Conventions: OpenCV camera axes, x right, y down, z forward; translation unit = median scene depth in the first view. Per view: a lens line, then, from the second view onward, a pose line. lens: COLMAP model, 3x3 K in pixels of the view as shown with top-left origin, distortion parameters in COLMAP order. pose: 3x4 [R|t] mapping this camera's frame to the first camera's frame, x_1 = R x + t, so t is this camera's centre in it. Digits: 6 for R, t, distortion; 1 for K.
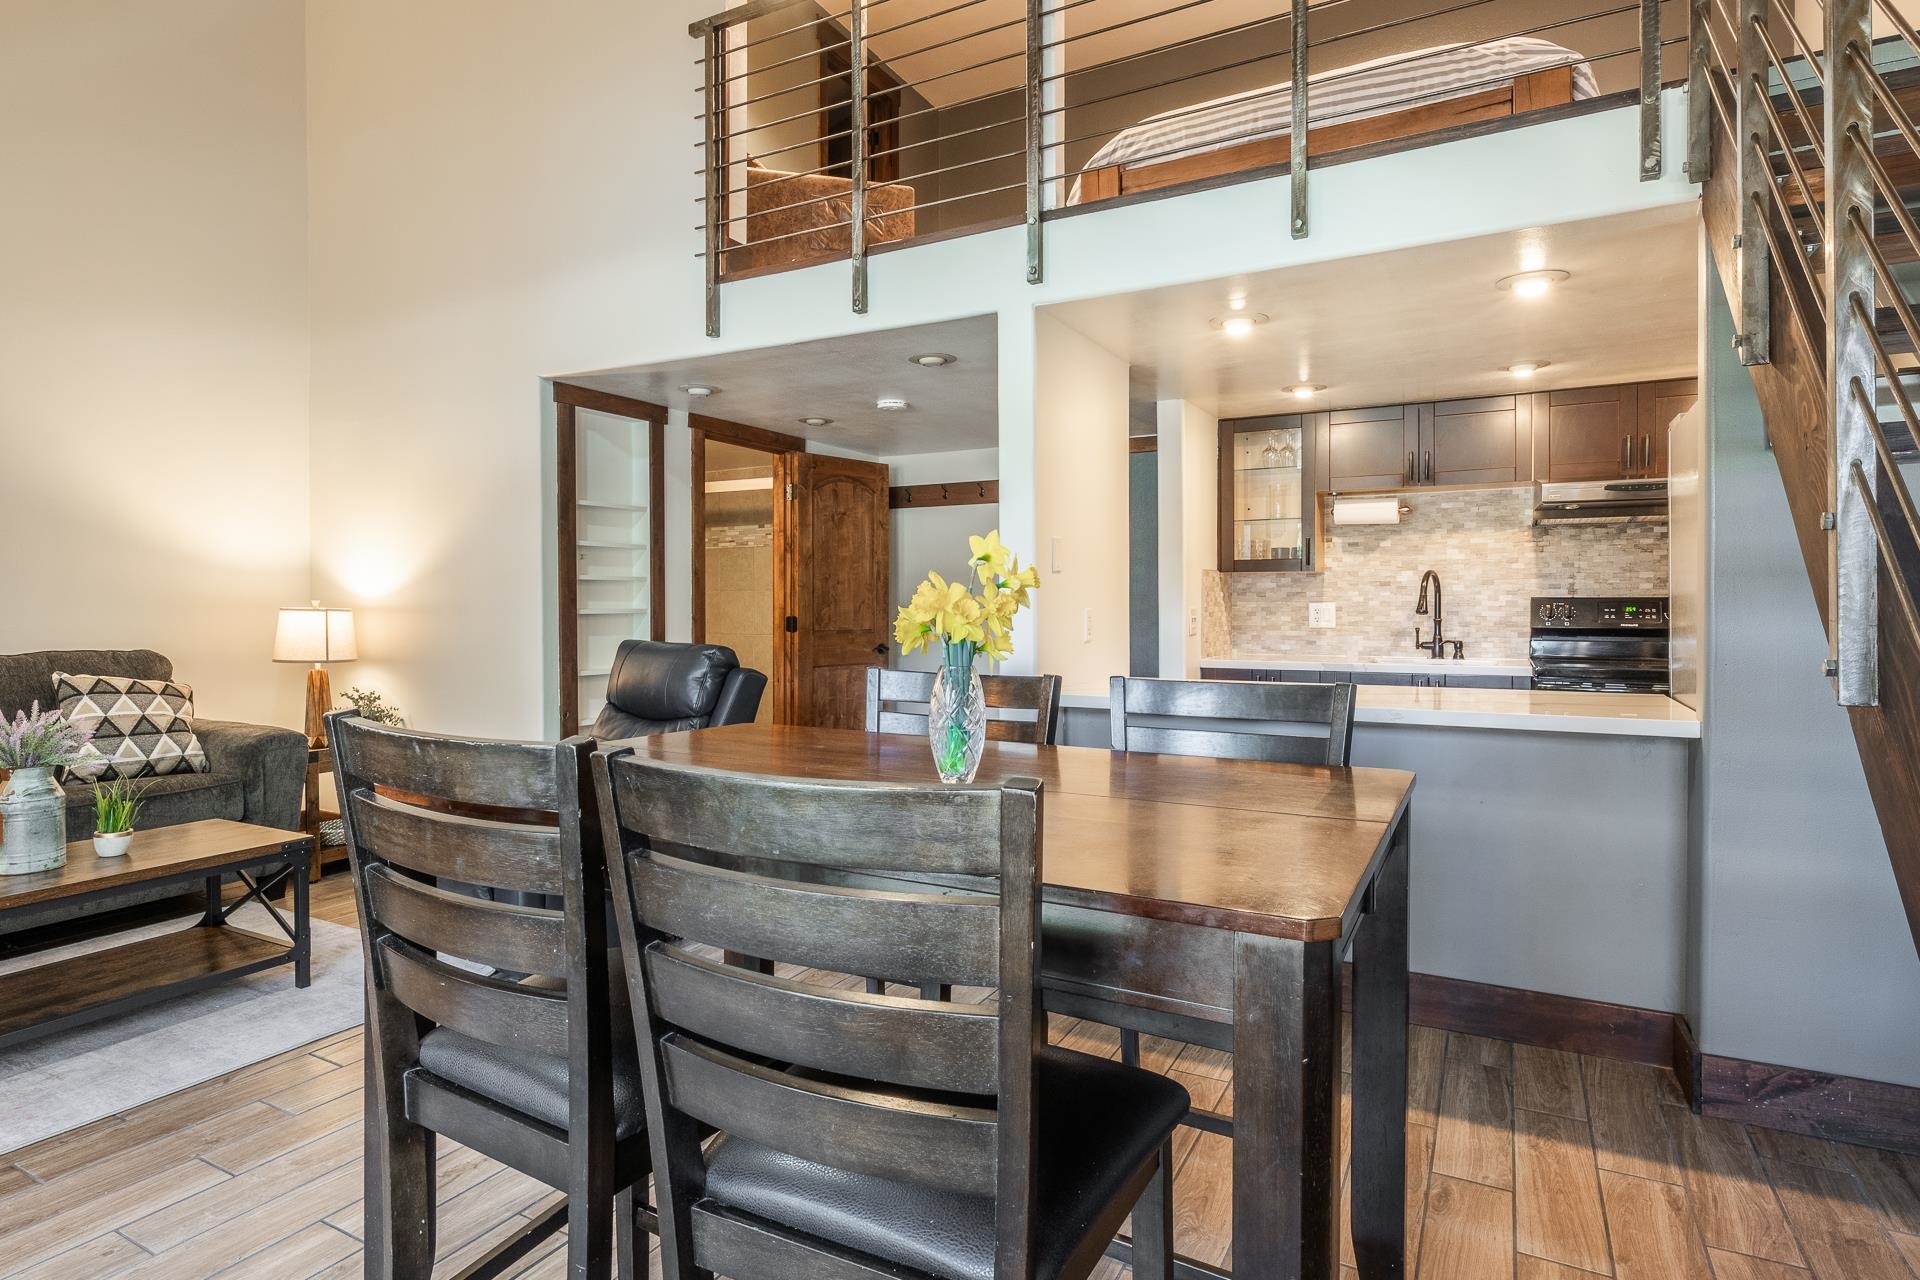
lens RADIAL K [[1021.0, 0, 937.8], [0, 1021.0, 613.4], [0, 0, 1]] dist [-0.000744, 0.000149]
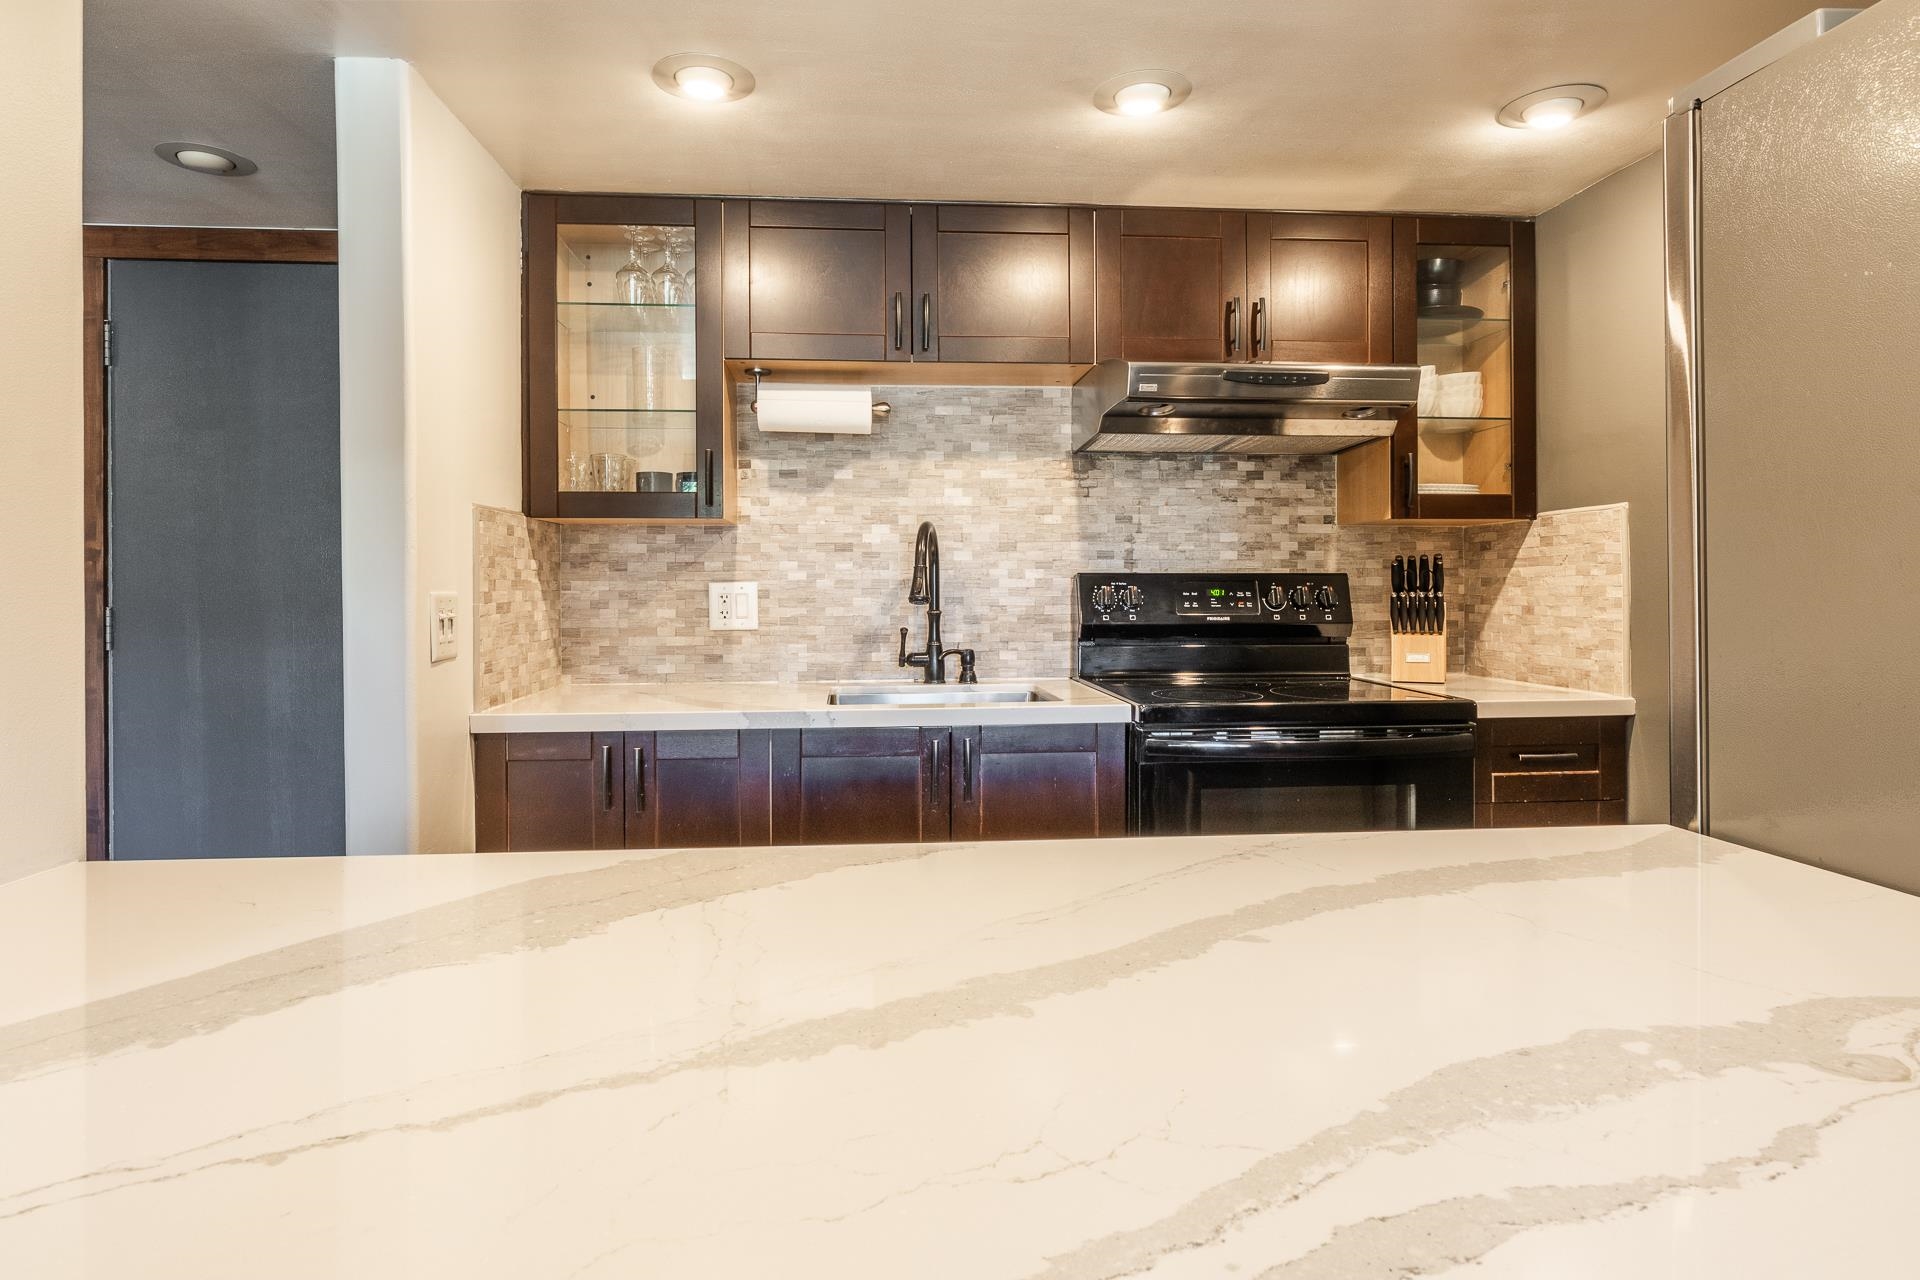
lens RADIAL K [[1021.0, 0, 938.6], [0, 1021.0, 590.0], [0, 0, 1]] dist [-0.000744, 0.000149]
pose [[0.833603, -0.002493, 0.552358, 0.184396], [0.007233, 0.999953, -0.006402, -0.002552], [-0.552316, 0.009332, 0.833583, 0.533514]]
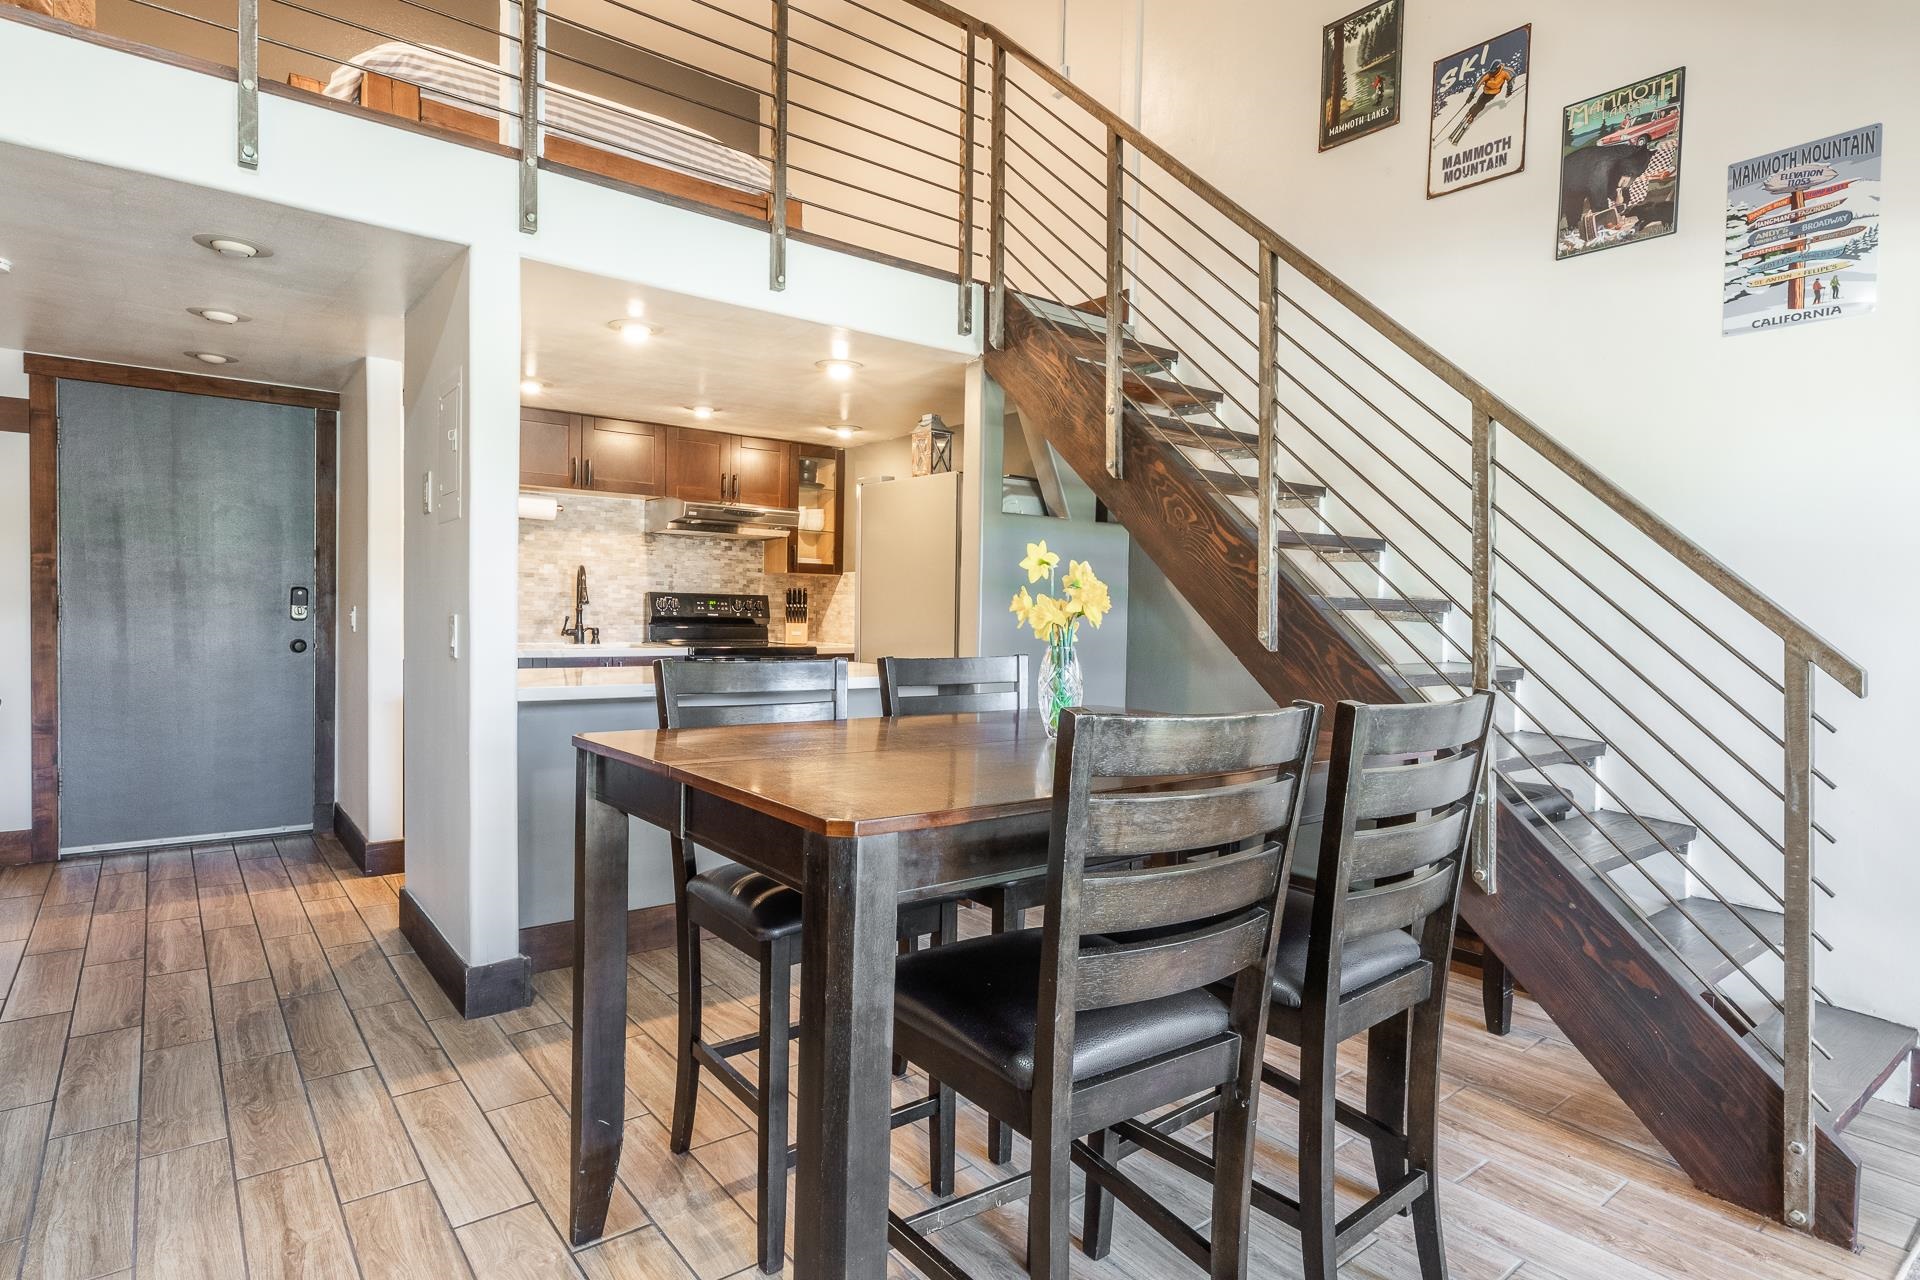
lens RADIAL K [[1021.0, 0, 945.2], [0, 1021.0, 644.4], [0, 0, 1]] dist [-0.000744, 0.000149]
pose [[0.384321, -0.021029, 0.922960, -0.393077], [-0.011468, 0.999555, 0.027549, 0.009360], [-0.923128, -0.021172, 0.383908, 0.193992]]
